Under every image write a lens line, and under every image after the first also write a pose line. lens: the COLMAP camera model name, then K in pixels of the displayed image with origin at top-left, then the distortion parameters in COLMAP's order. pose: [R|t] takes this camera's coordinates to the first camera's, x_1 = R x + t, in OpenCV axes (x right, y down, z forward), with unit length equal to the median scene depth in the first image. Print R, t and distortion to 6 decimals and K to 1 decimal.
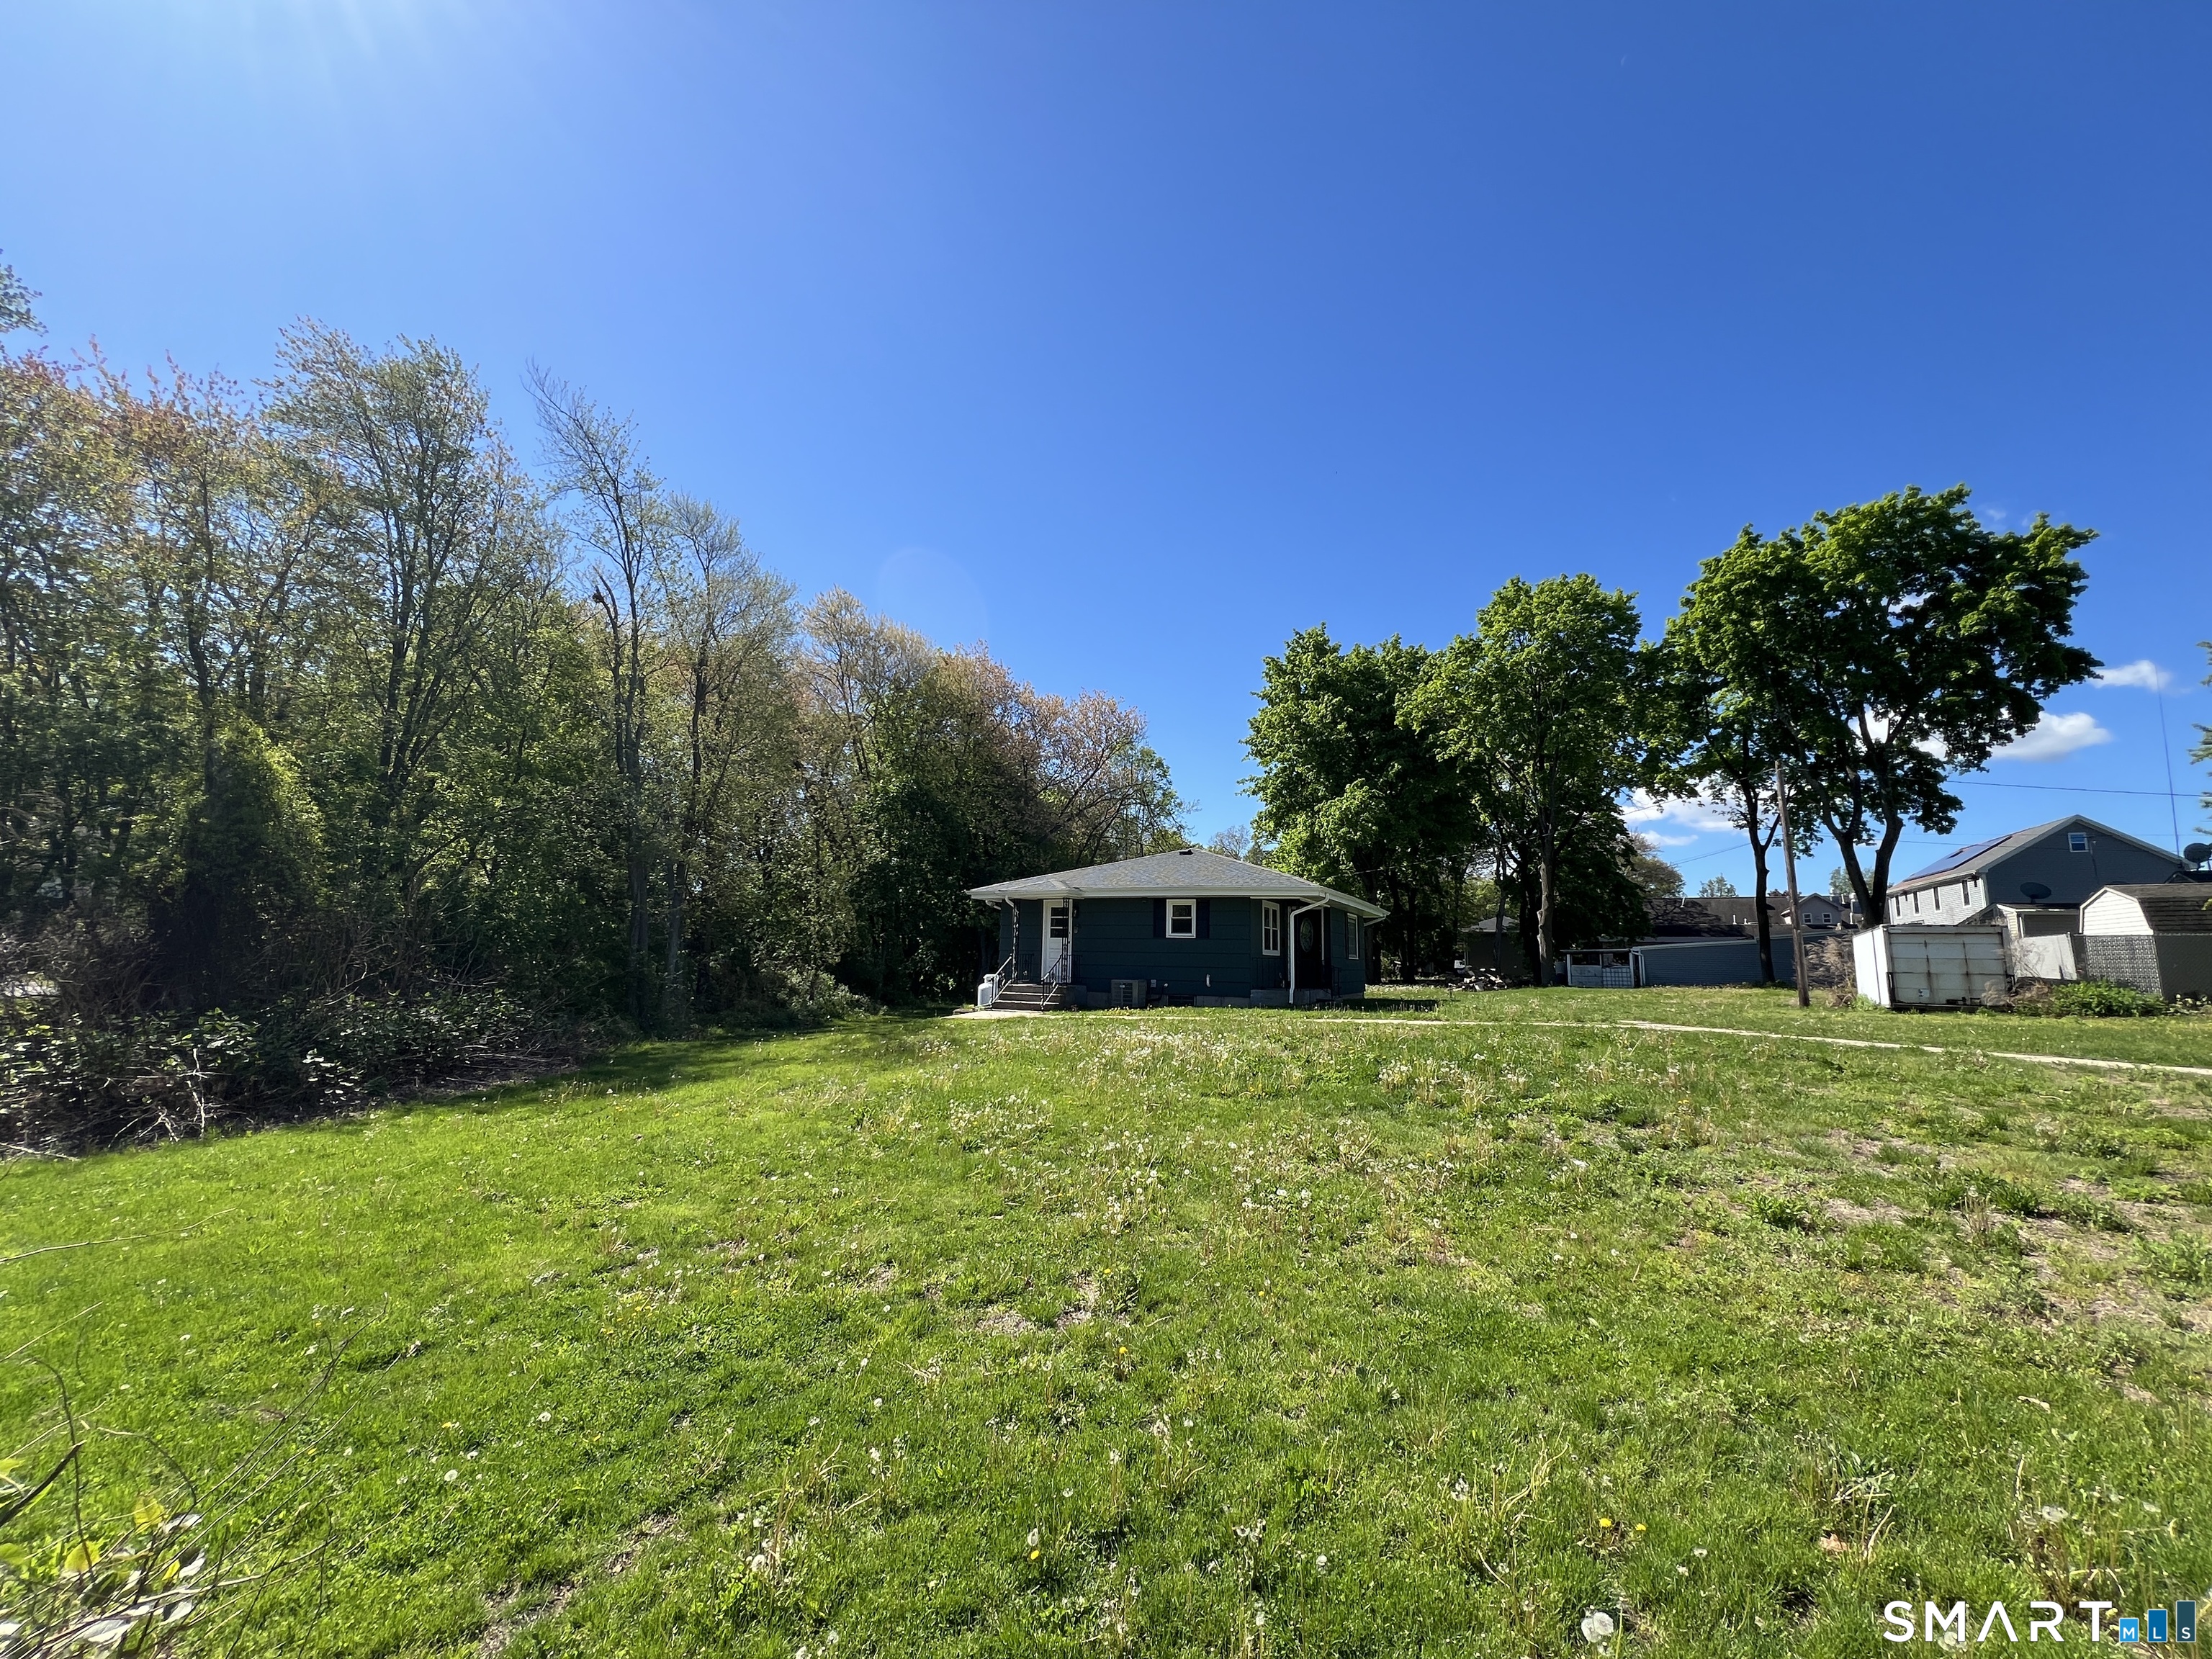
lens RADIAL K [[886.4, 0, 1104.6], [0, 886.4, 816.0], [0, 0, 1]] dist [0.002917, -0.000350]
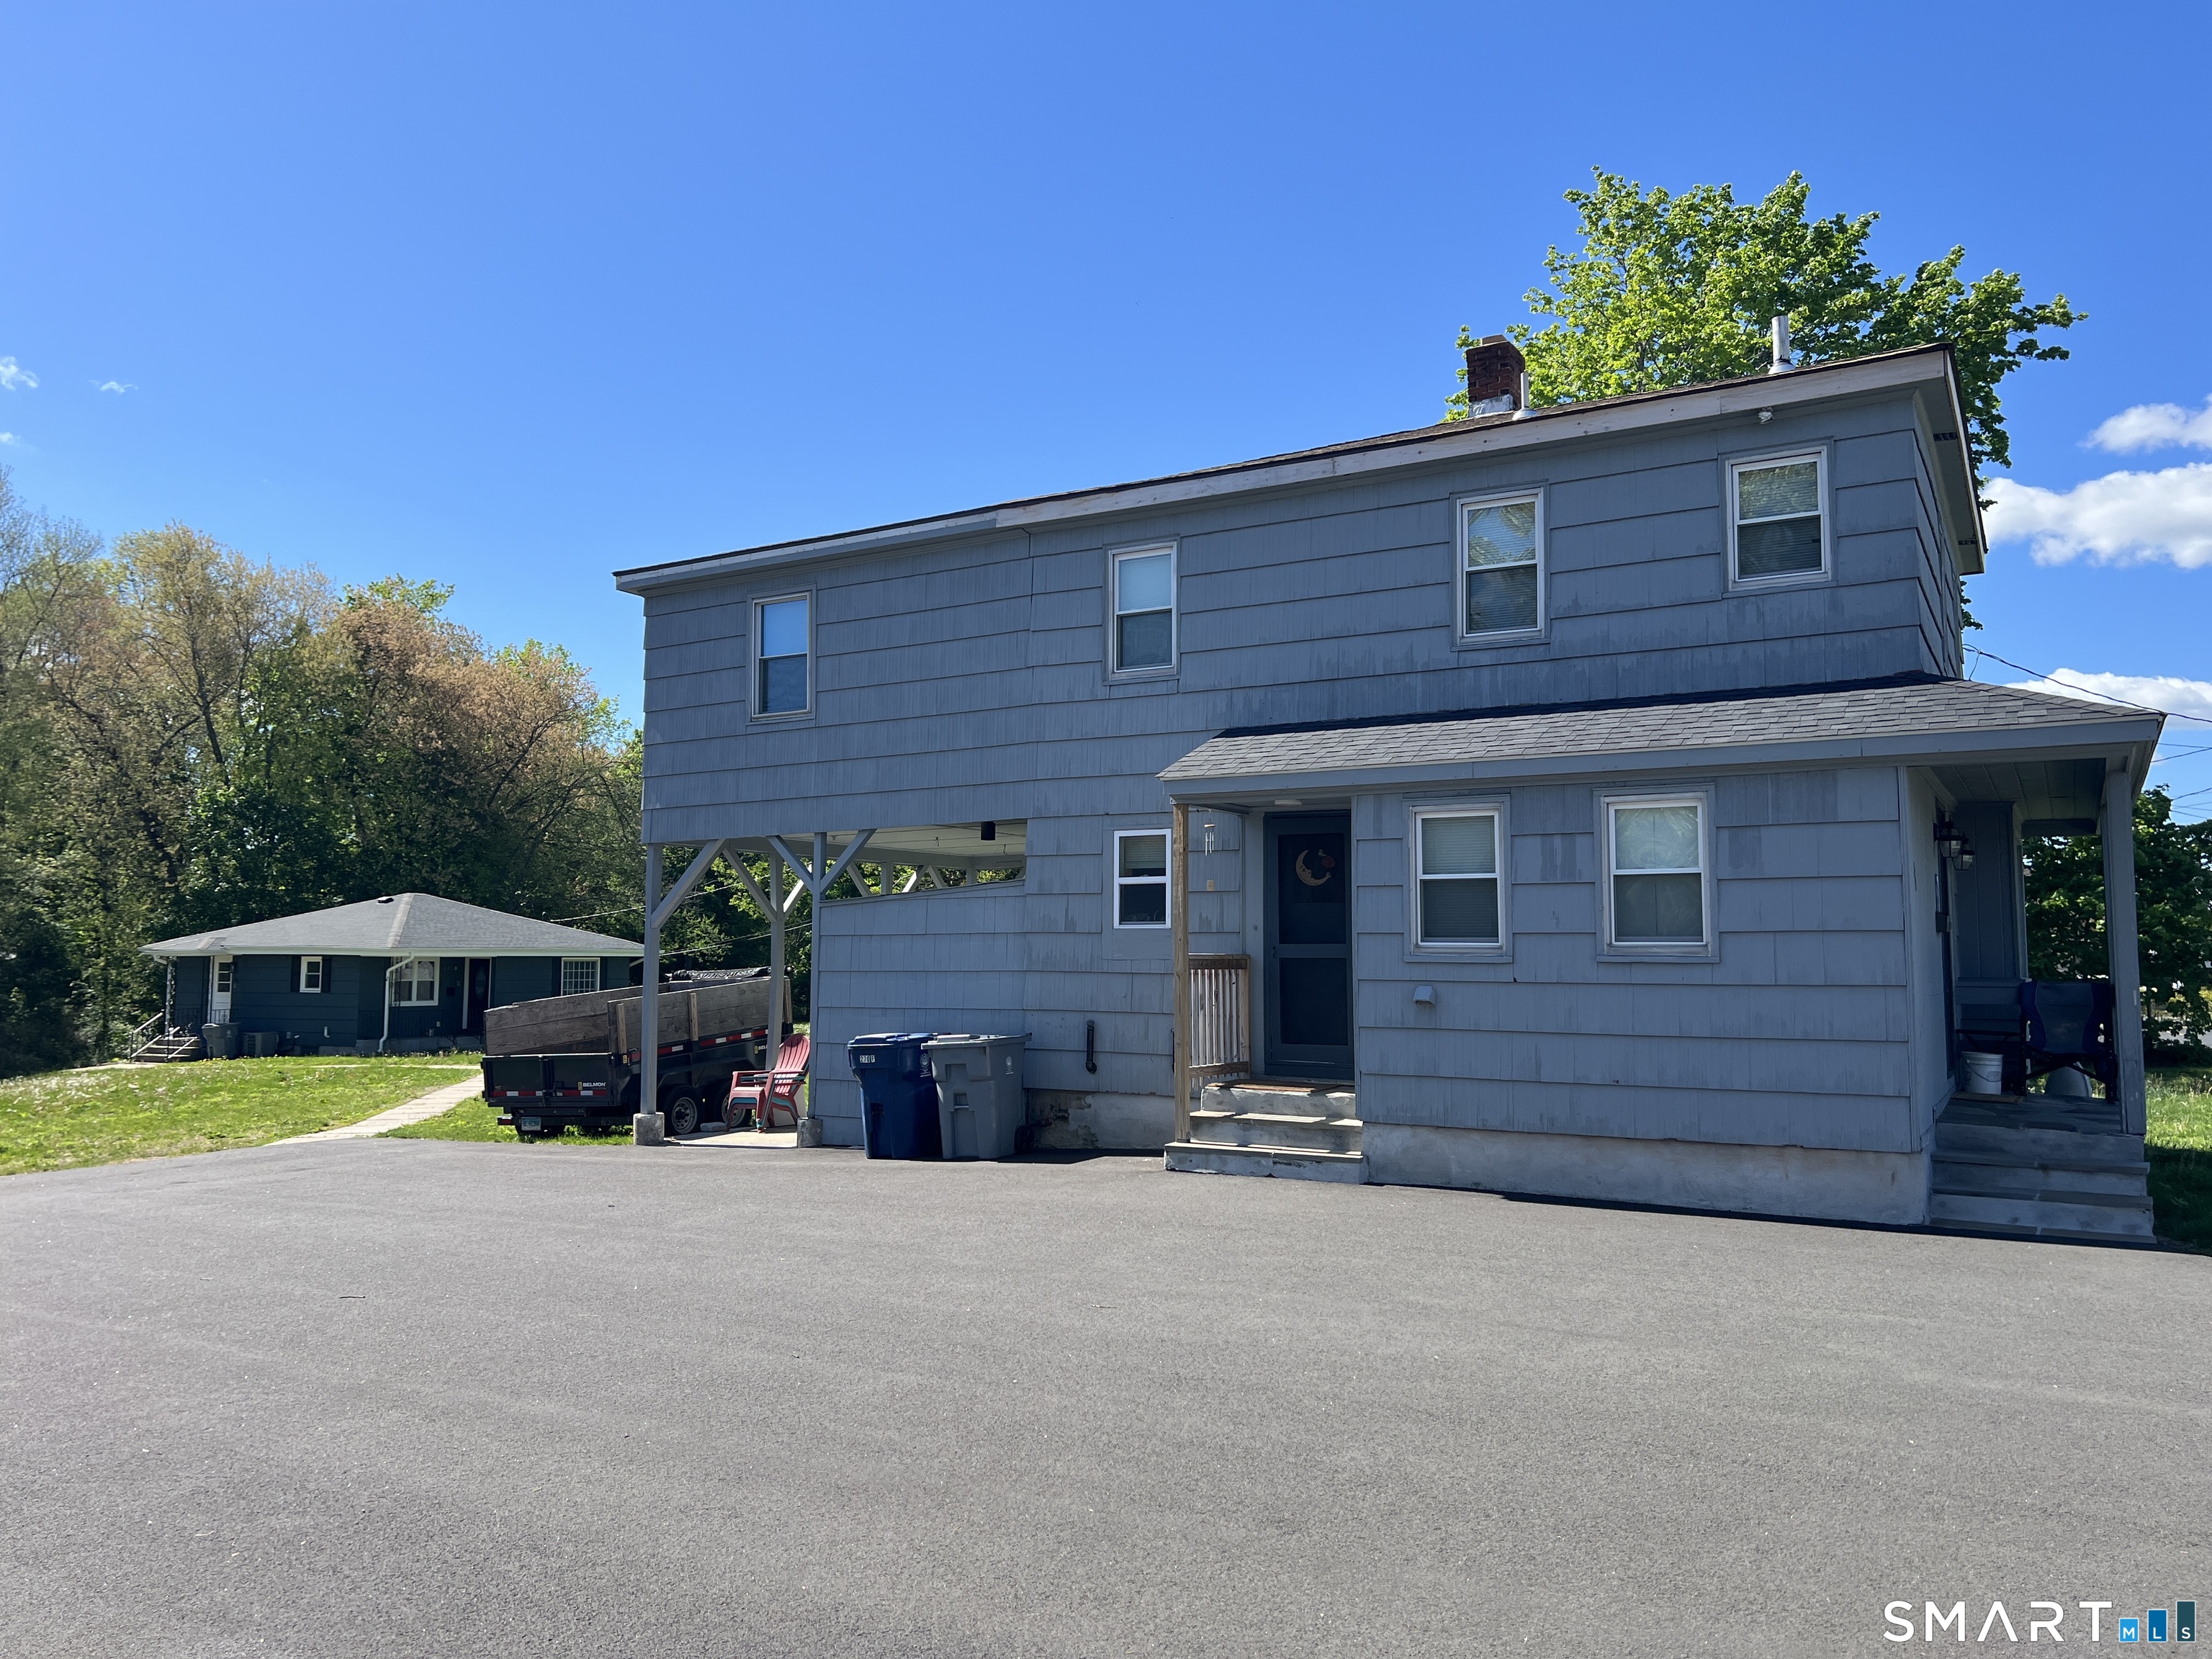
lens RADIAL K [[1660.9, 0, 1065.9], [0, 1660.9, 829.3], [0, 0, 1]] dist [0.071547, -0.076821]
pose [[0.999753, -0.017563, -0.013640, 0.723322], [0.018631, 0.996414, 0.082539, -0.147092], [0.012141, -0.082772, 0.996495, -0.697685]]
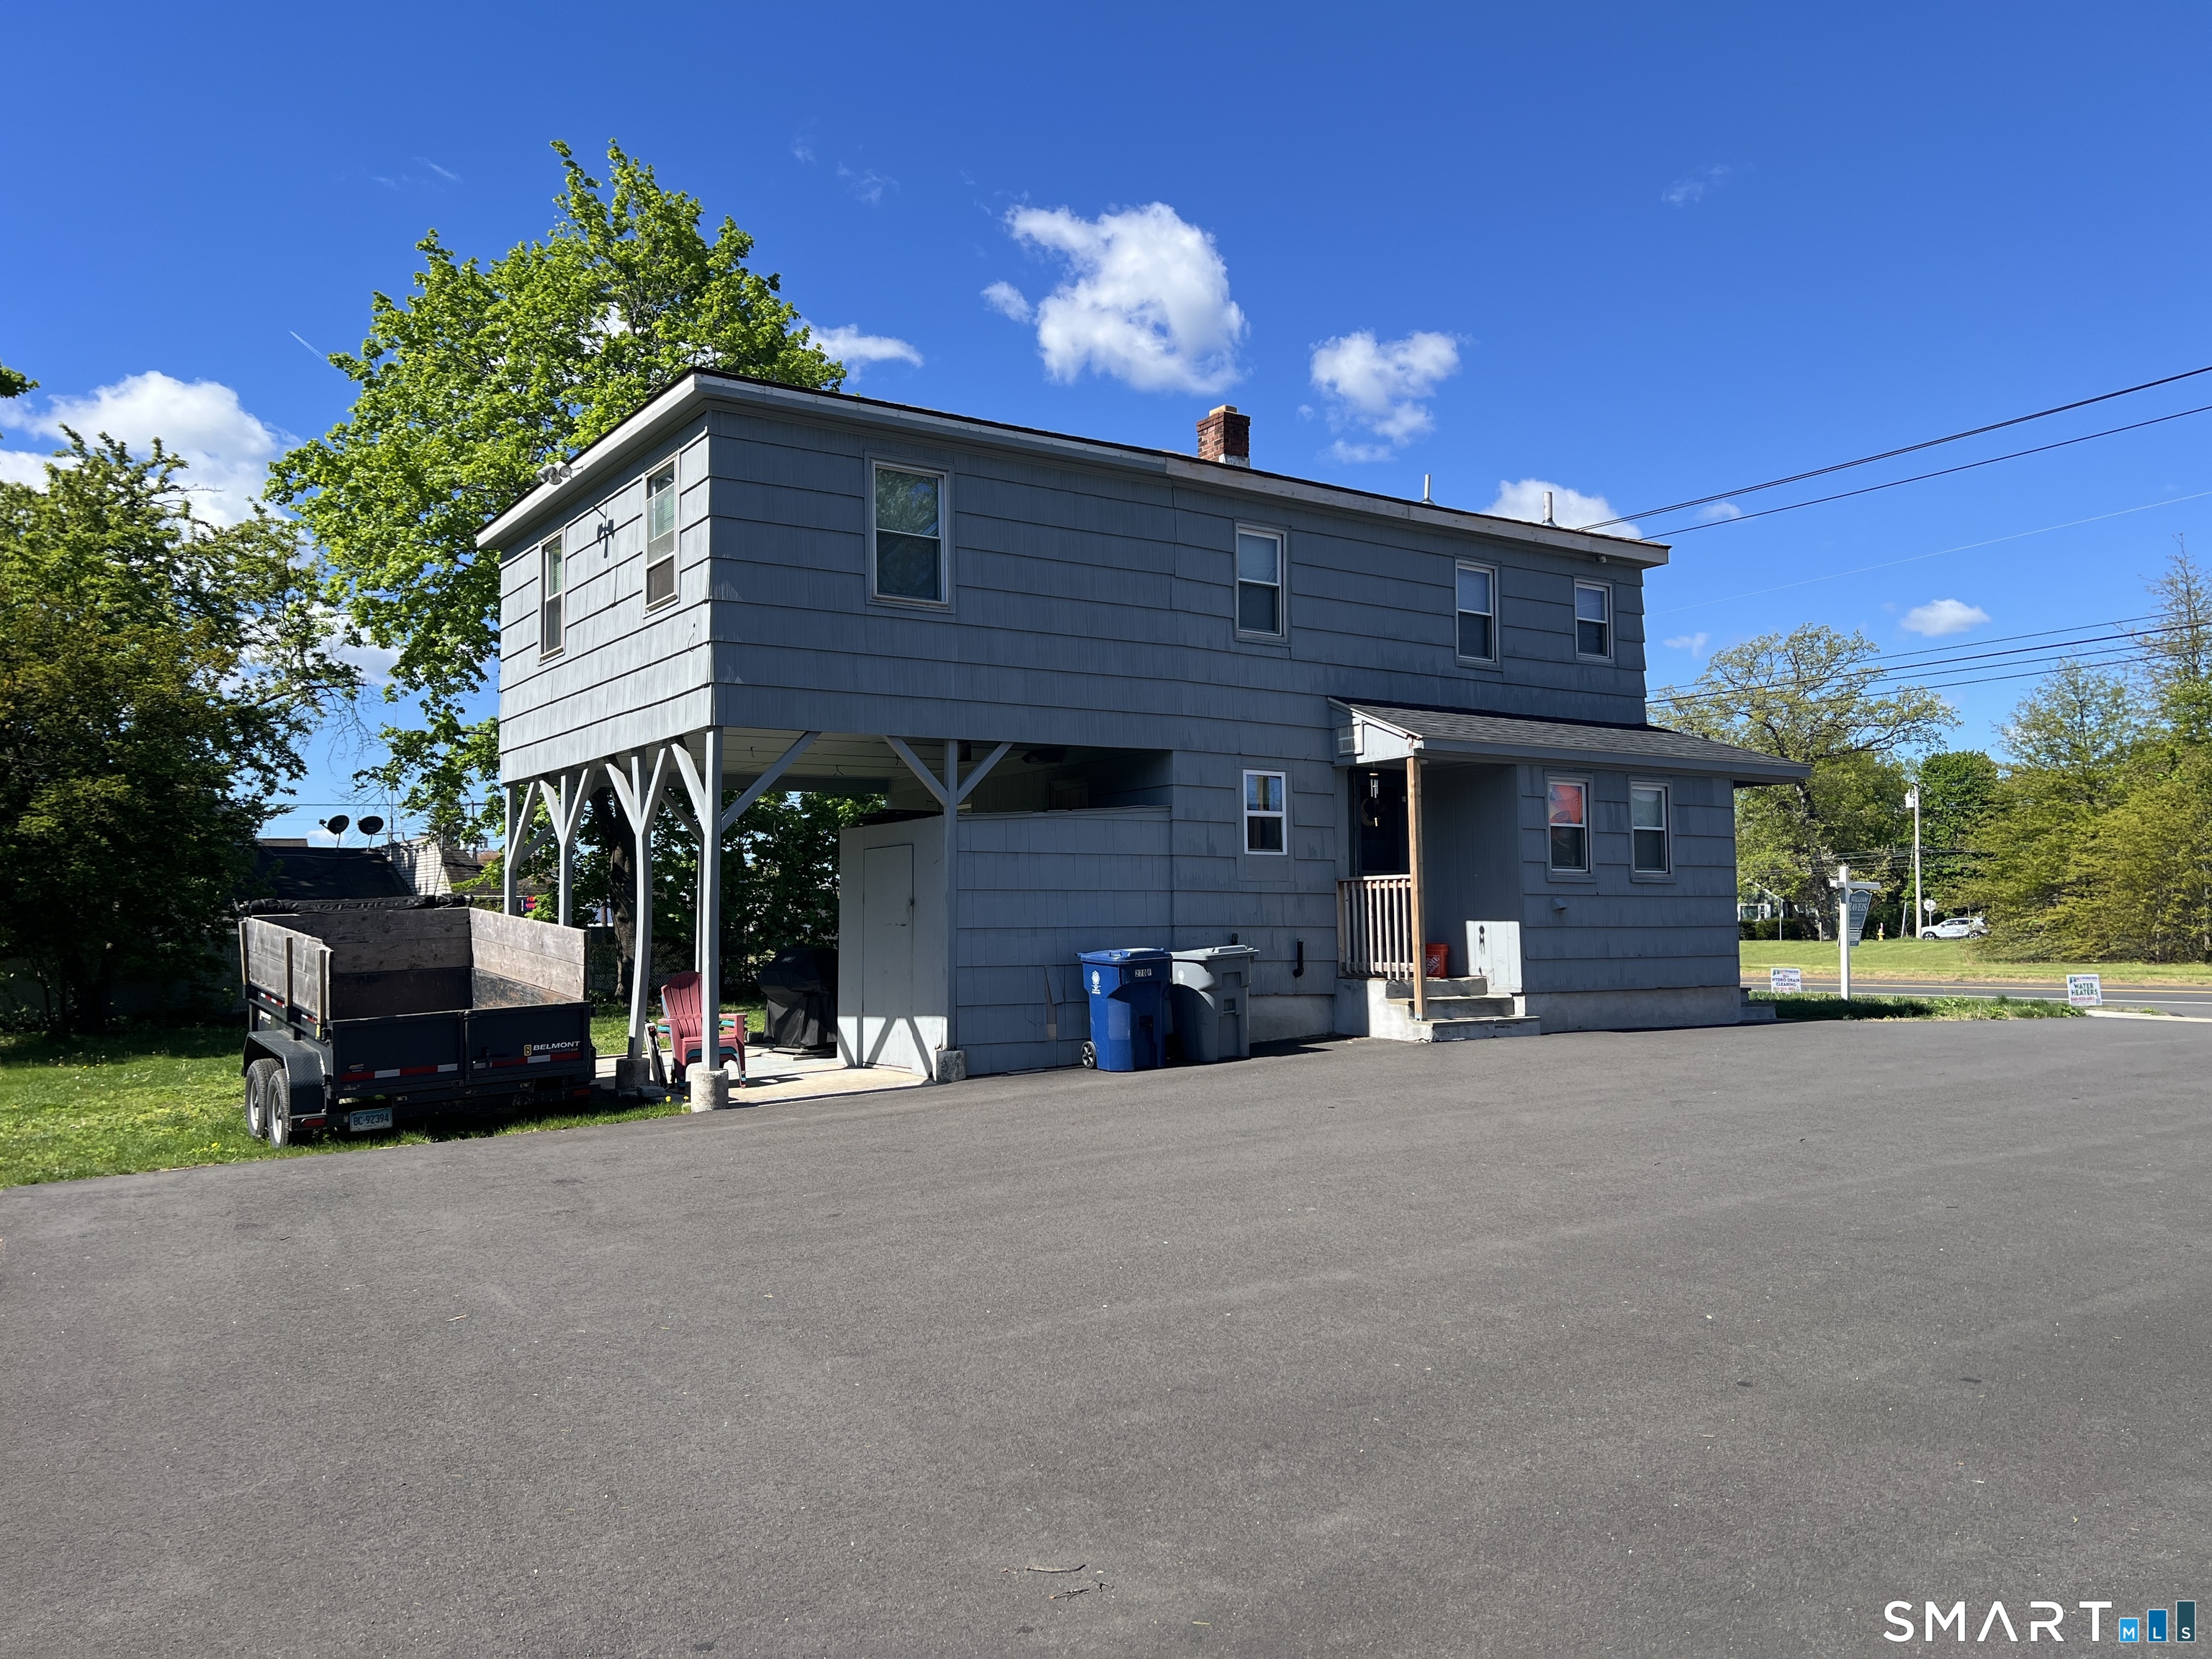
lens RADIAL K [[1660.9, 0, 1091.8], [0, 1660.9, 822.9], [0, 0, 1]] dist [0.071547, -0.076821]
pose [[0.434680, 0.036509, 0.899845, 0.237639], [-0.129159, 0.991376, 0.022169, -0.097273], [-0.891275, -0.125860, 0.435646, -0.429983]]
